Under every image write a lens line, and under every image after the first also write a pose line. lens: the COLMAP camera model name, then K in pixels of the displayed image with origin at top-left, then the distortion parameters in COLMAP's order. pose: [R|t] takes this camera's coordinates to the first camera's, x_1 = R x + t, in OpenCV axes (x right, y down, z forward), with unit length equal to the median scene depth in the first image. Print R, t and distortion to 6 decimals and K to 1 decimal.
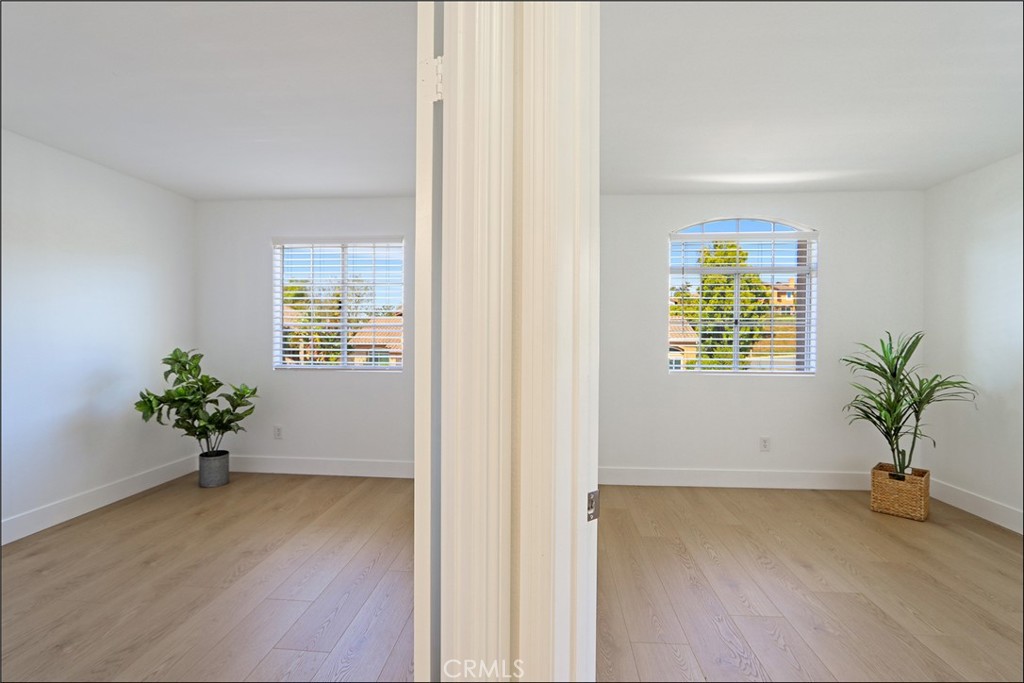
lens RADIAL K [[476.6, 0, 509.8], [0, 476.6, 338.9], [0, 0, 1]] dist [-0.015017, 0.000017]
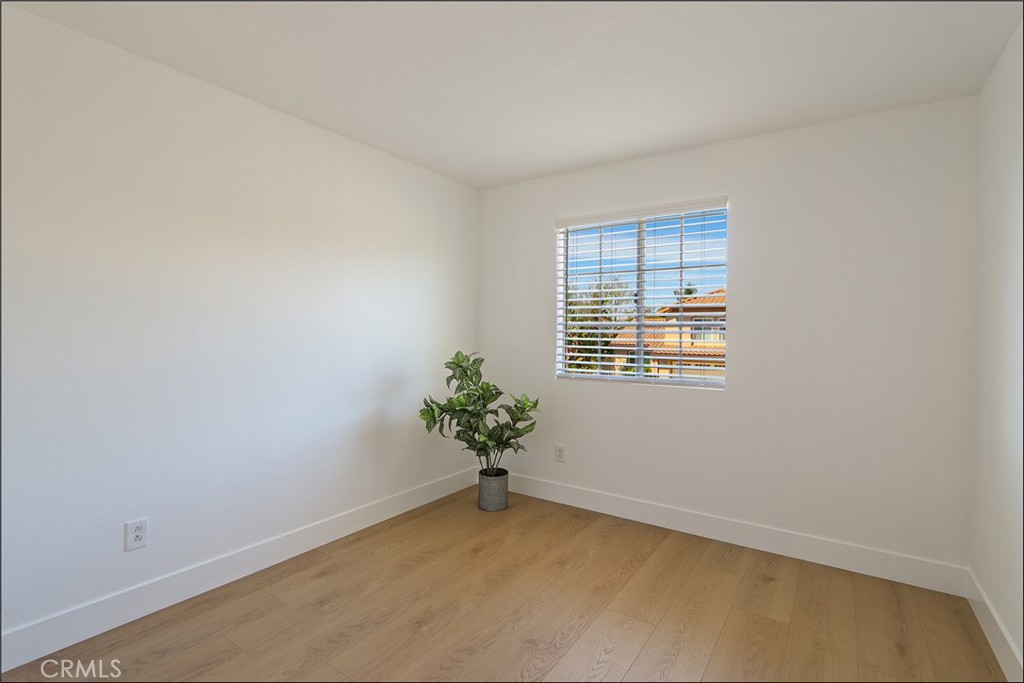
lens RADIAL K [[476.6, 0, 510.9], [0, 476.6, 339.8], [0, 0, 1]] dist [-0.015017, 0.000017]
pose [[0.866204, 0.008895, -0.499611, -0.166228], [-0.009139, 0.999956, 0.001958, -0.004162], [0.499607, 0.002870, 0.866248, 0.264450]]
